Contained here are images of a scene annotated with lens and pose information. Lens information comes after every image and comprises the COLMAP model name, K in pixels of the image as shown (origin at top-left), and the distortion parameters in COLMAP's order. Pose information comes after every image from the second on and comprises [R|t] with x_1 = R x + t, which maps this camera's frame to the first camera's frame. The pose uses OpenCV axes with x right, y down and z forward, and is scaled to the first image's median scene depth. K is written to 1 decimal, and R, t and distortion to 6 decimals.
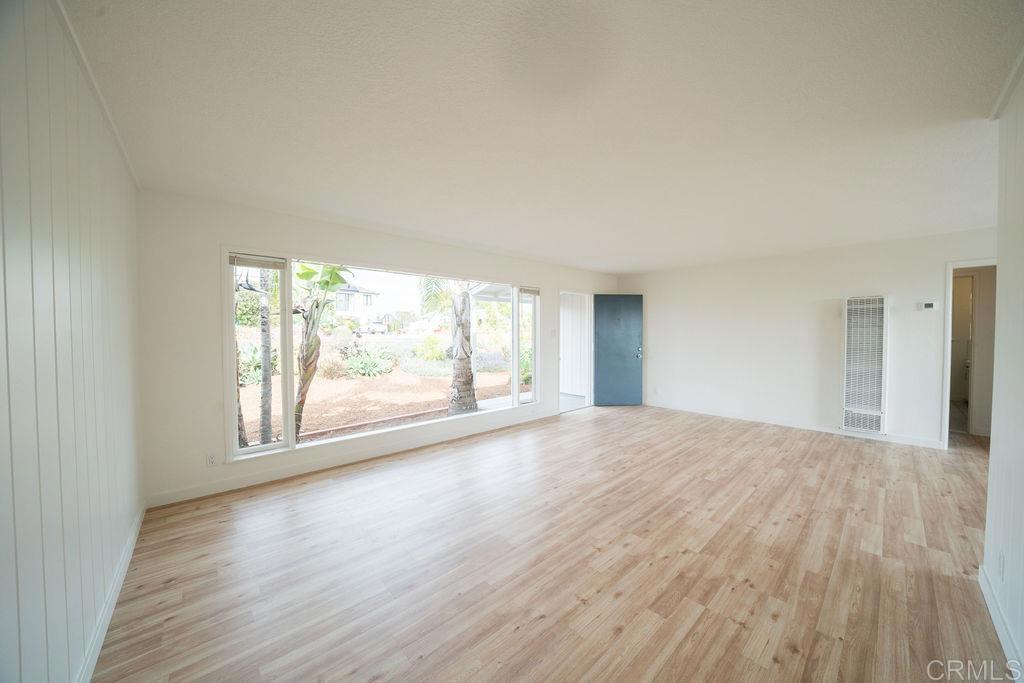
lens RADIAL K [[354.0, 0, 512.0], [0, 354.0, 341.5], [0, 0, 1]] dist [-0.026630, 0.002627]
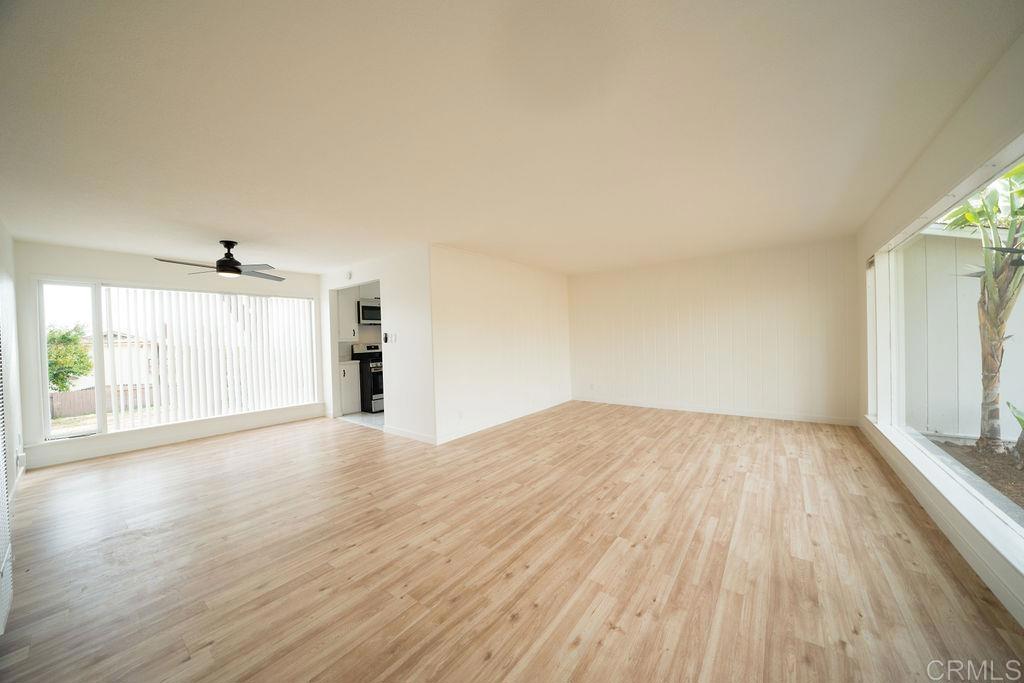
lens RADIAL K [[354.0, 0, 512.0], [0, 354.0, 341.5], [0, 0, 1]] dist [-0.026630, 0.002627]
pose [[-0.982644, 0.034812, -0.182206, 0.786112], [0.029658, 0.999081, 0.030938, -0.027531], [0.183116, 0.024998, -0.982773, 2.061398]]
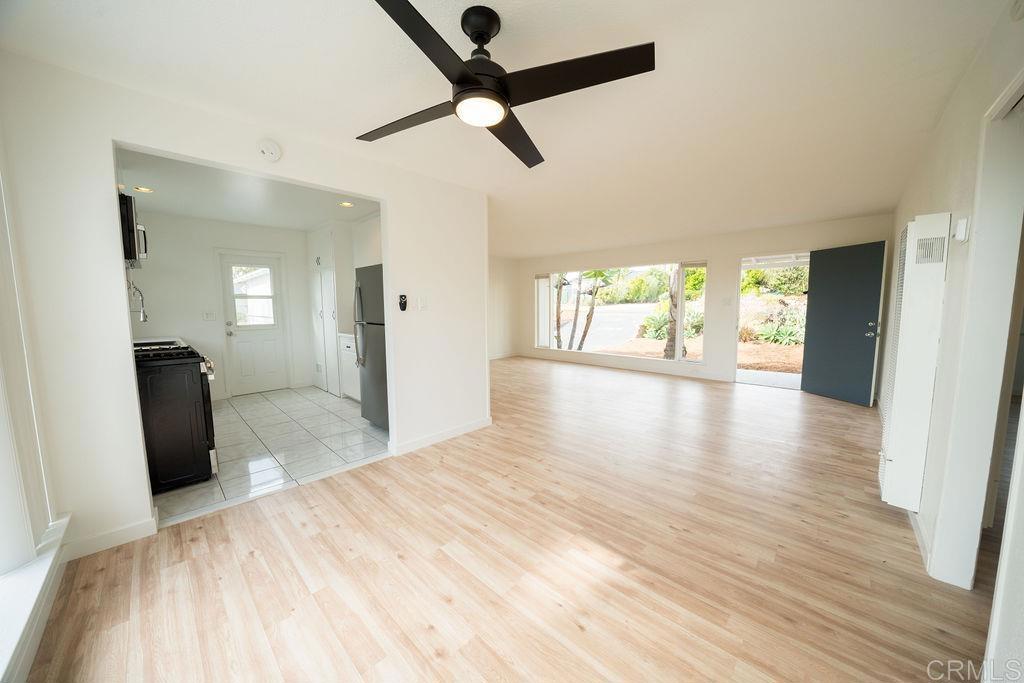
lens RADIAL K [[354.0, 0, 512.0], [0, 354.0, 341.5], [0, 0, 1]] dist [-0.026630, 0.002627]
pose [[0.078128, 0.104133, -0.991490, 2.100446], [-0.012735, 0.994553, 0.103452, -0.009361], [0.996862, 0.004544, 0.079029, 0.574919]]
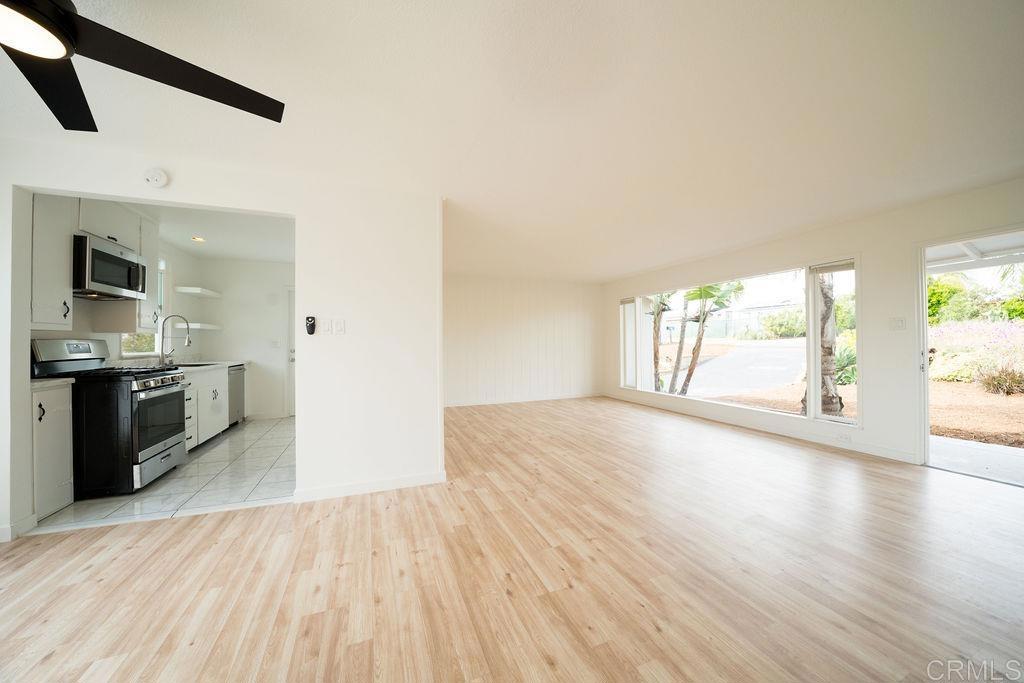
lens RADIAL K [[354.0, 0, 512.0], [0, 354.0, 341.5], [0, 0, 1]] dist [-0.026630, 0.002627]
pose [[-0.344422, 0.005136, -0.938801, 1.720815], [-0.008738, 0.999924, 0.008676, 0.016774], [0.938774, 0.011191, -0.344351, 1.128640]]
